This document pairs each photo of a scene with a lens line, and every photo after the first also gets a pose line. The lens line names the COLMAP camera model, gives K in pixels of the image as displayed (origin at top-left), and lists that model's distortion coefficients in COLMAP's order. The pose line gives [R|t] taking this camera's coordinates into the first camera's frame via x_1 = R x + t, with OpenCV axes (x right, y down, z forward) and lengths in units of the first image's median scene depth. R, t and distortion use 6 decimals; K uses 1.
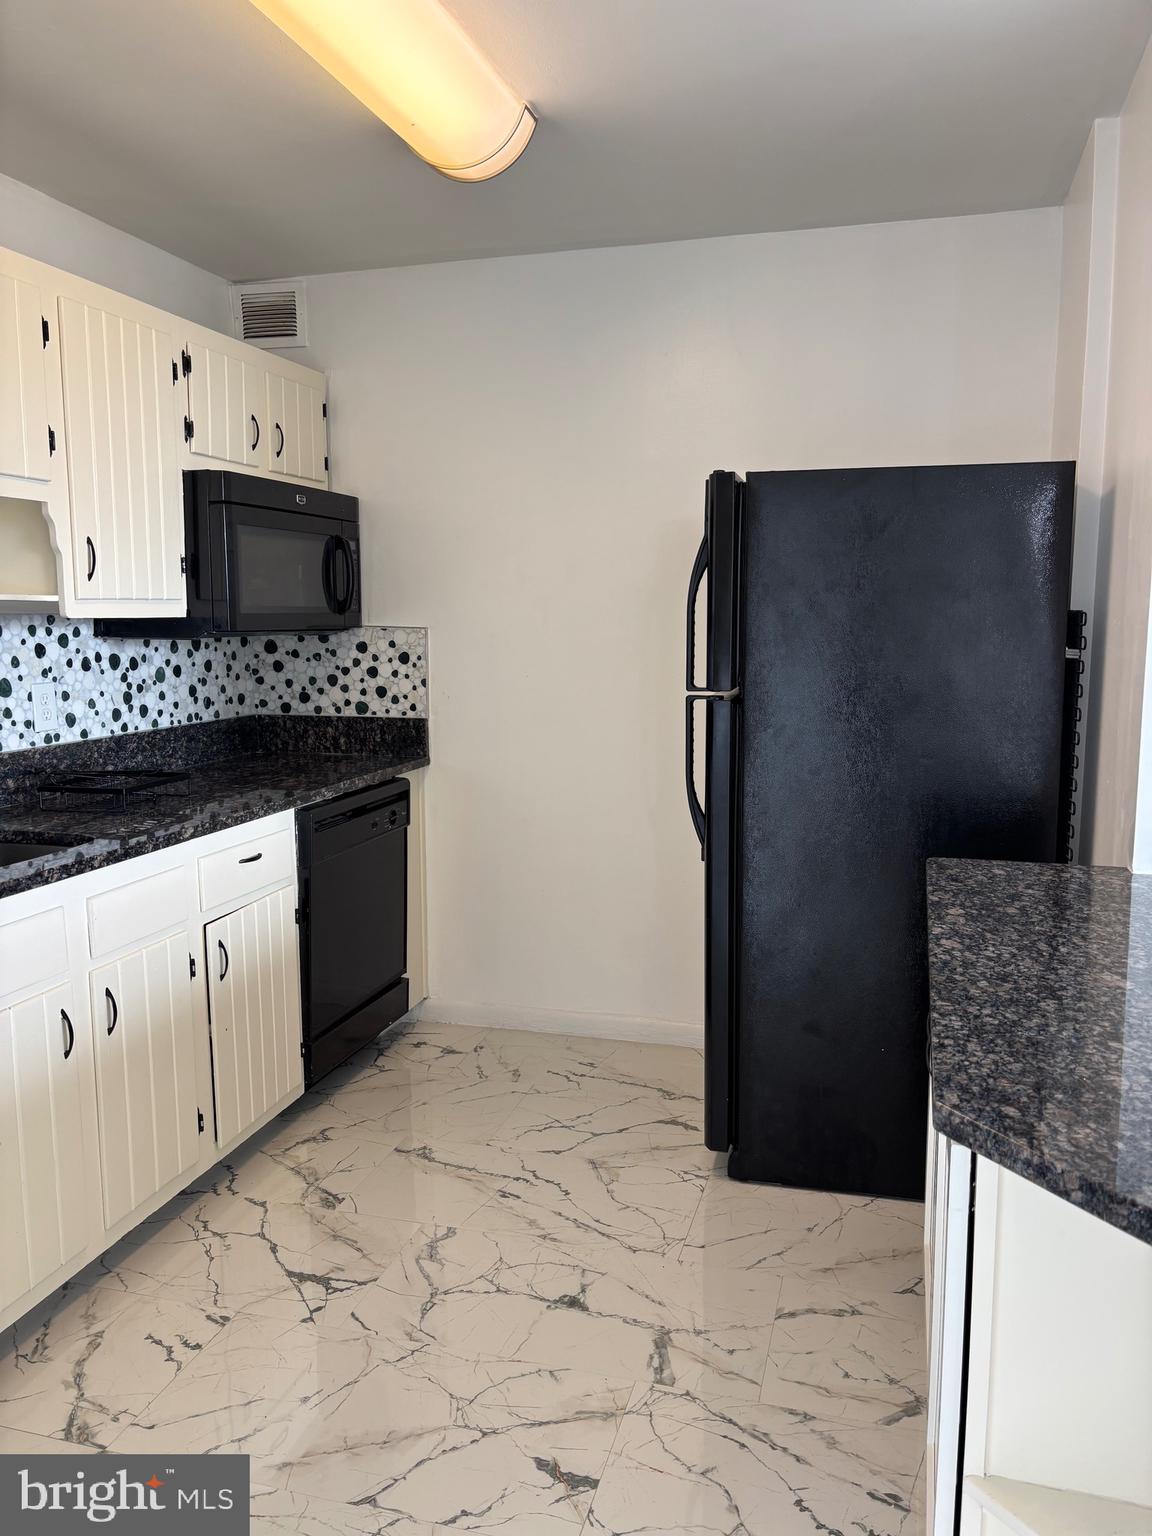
lens RADIAL K [[1170.7, 0, 586.3], [0, 1170.7, 768.9], [0, 0, 1]] dist [0.030530, -0.024497]
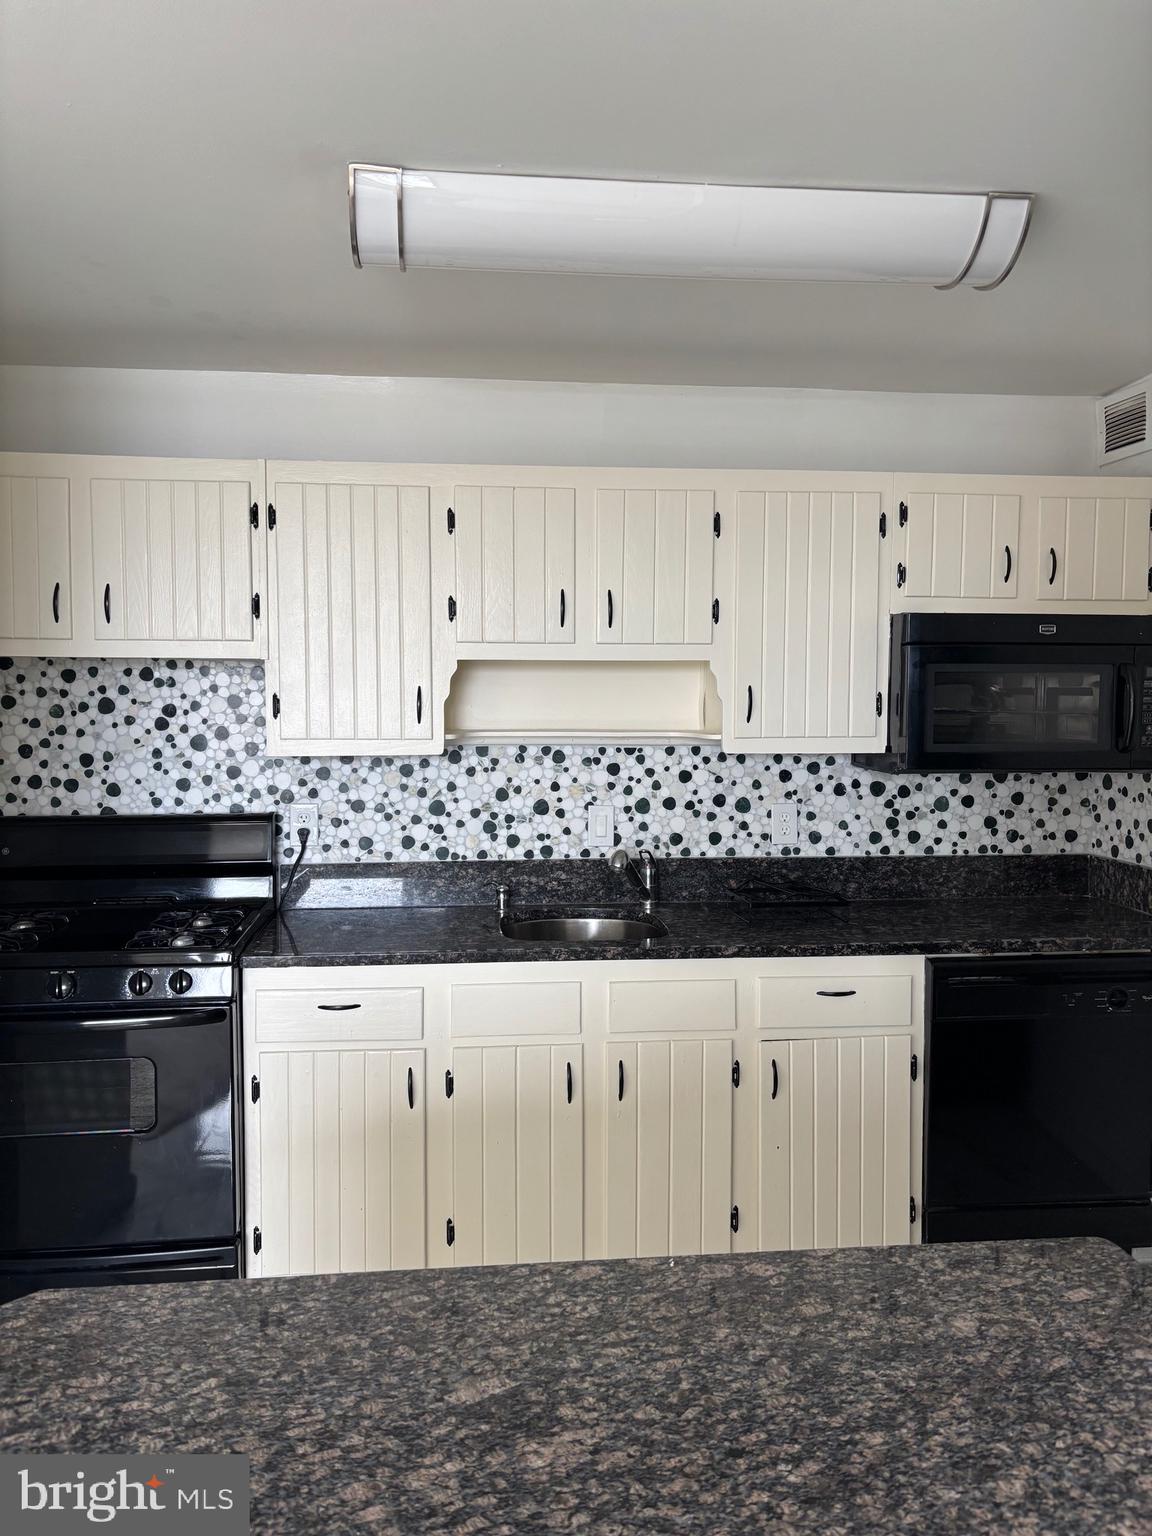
lens RADIAL K [[1170.7, 0, 578.6], [0, 1170.7, 765.9], [0, 0, 1]] dist [0.030530, -0.024497]
pose [[0.371064, 0.061160, -0.926591, 0.527515], [-0.127285, 0.991760, 0.014489, -0.098553], [0.919842, 0.112565, 0.375791, 0.360170]]
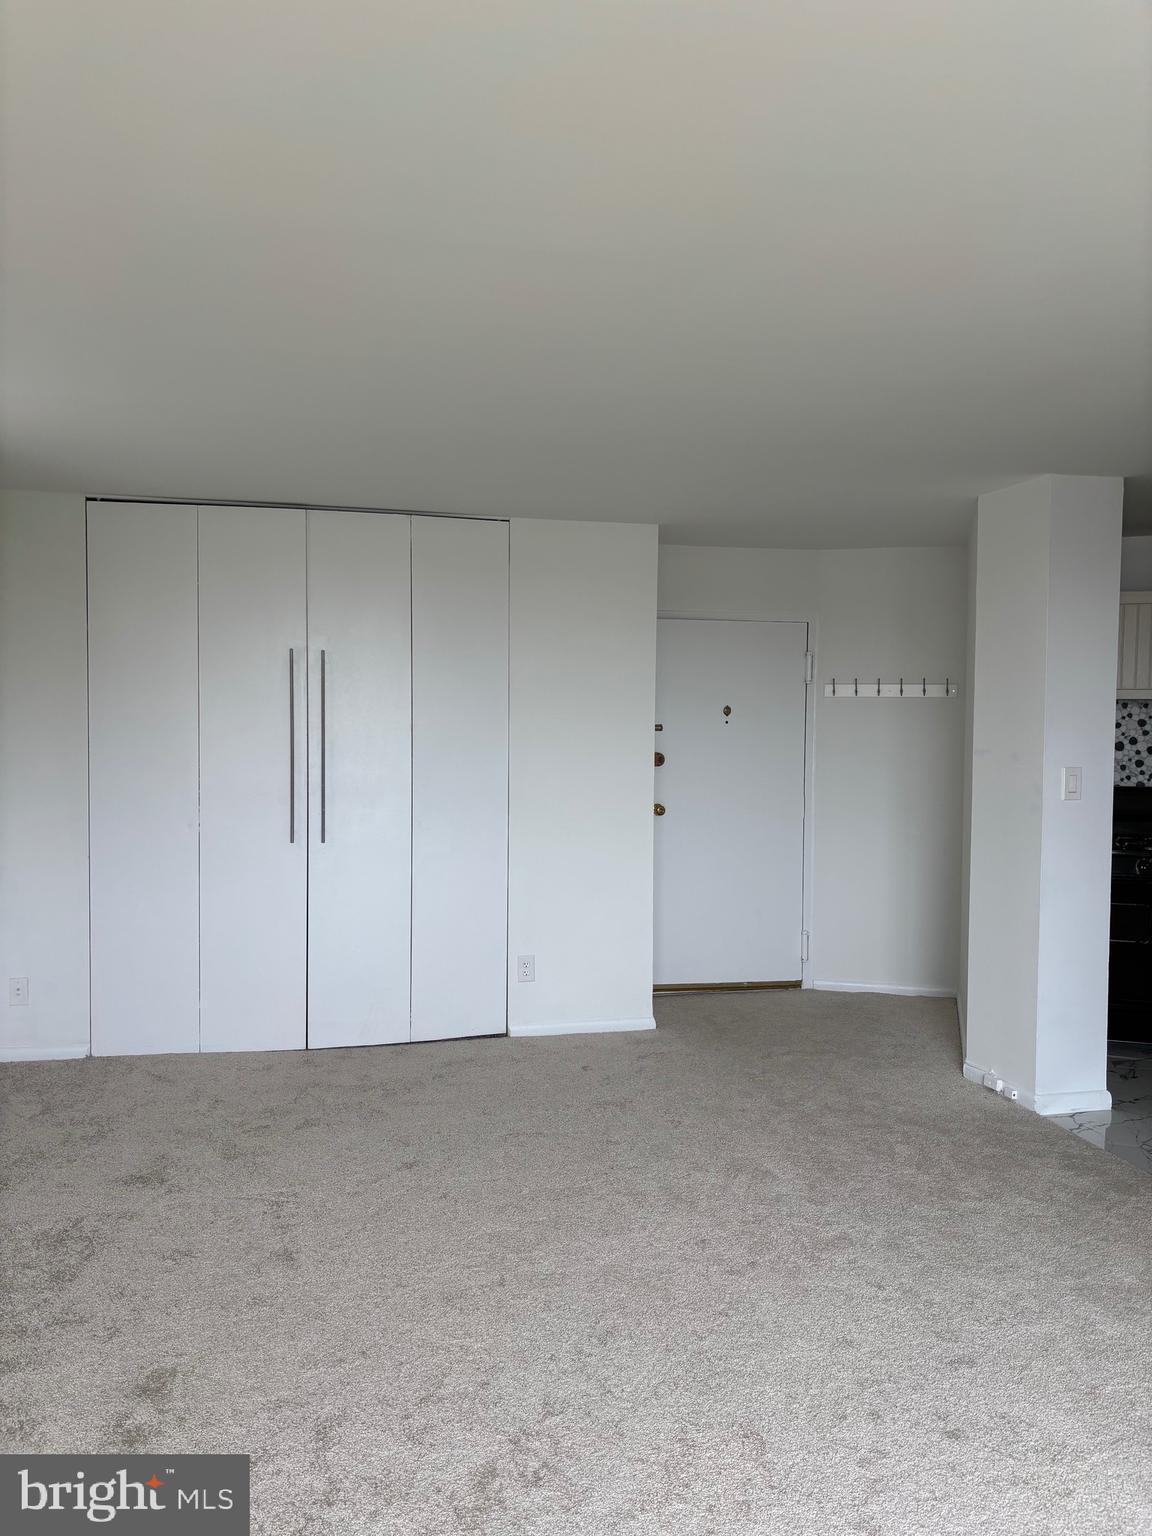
lens RADIAL K [[1170.7, 0, 576.0], [0, 1170.7, 768.3], [0, 0, 1]] dist [0.030530, -0.024497]
pose [[-0.033802, 0.047106, -0.998318, 0.985162], [-0.139153, 0.988937, 0.051375, -0.042449], [0.989694, 0.140656, -0.026873, -0.055803]]
